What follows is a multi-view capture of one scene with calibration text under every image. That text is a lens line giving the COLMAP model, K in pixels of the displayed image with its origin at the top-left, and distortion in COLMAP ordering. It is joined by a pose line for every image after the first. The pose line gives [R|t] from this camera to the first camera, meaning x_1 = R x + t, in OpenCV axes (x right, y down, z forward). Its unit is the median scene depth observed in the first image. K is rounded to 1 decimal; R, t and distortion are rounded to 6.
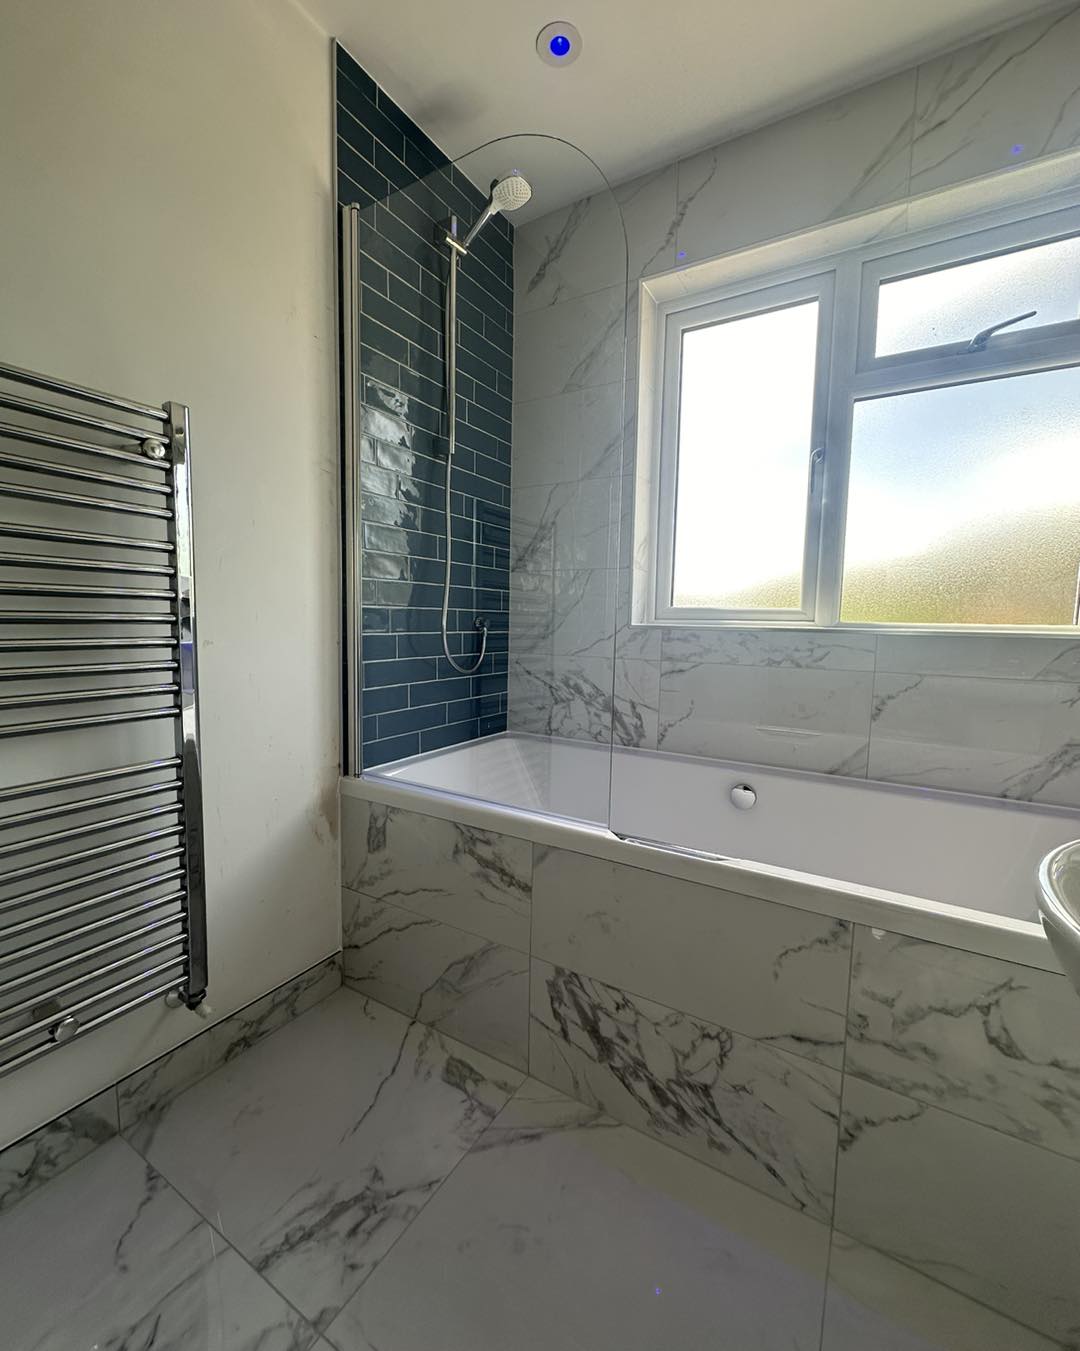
lens RADIAL K [[578.8, 0, 540.1], [0, 578.8, 675.5], [0, 0, 1]] dist [0.000448, 0.000078]
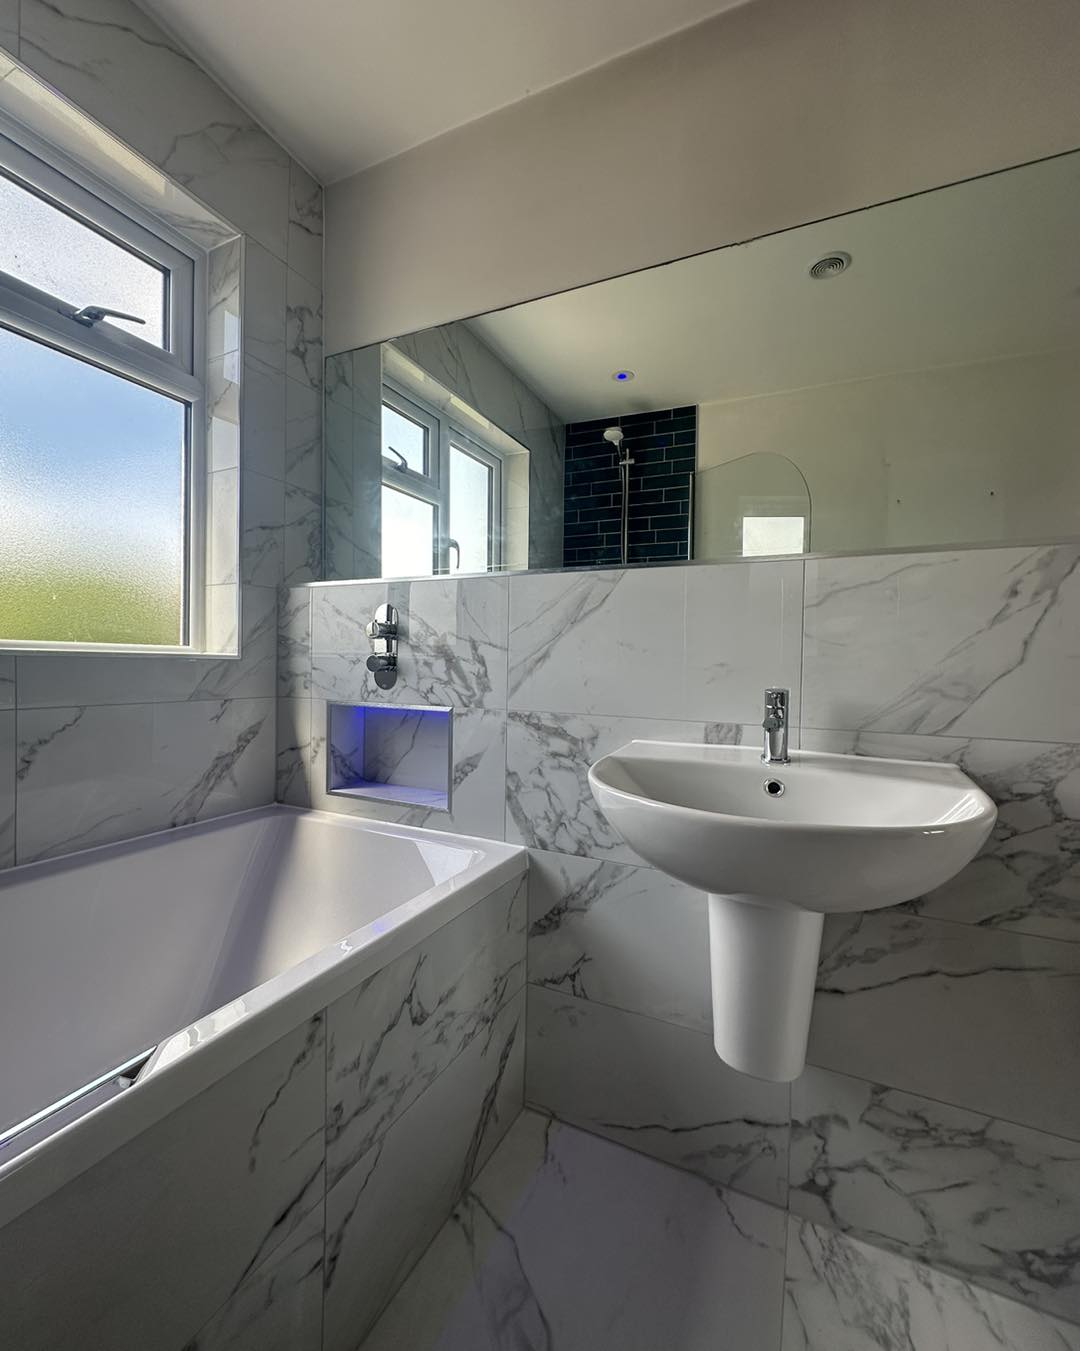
lens RADIAL K [[578.8, 0, 542.1], [0, 578.8, 671.0], [0, 0, 1]] dist [0.000448, 0.000078]
pose [[-0.098242, -0.035640, 0.994524, -0.198823], [0.068628, 0.996737, 0.042499, -0.044066], [-0.992793, 0.072427, -0.095476, 0.491569]]
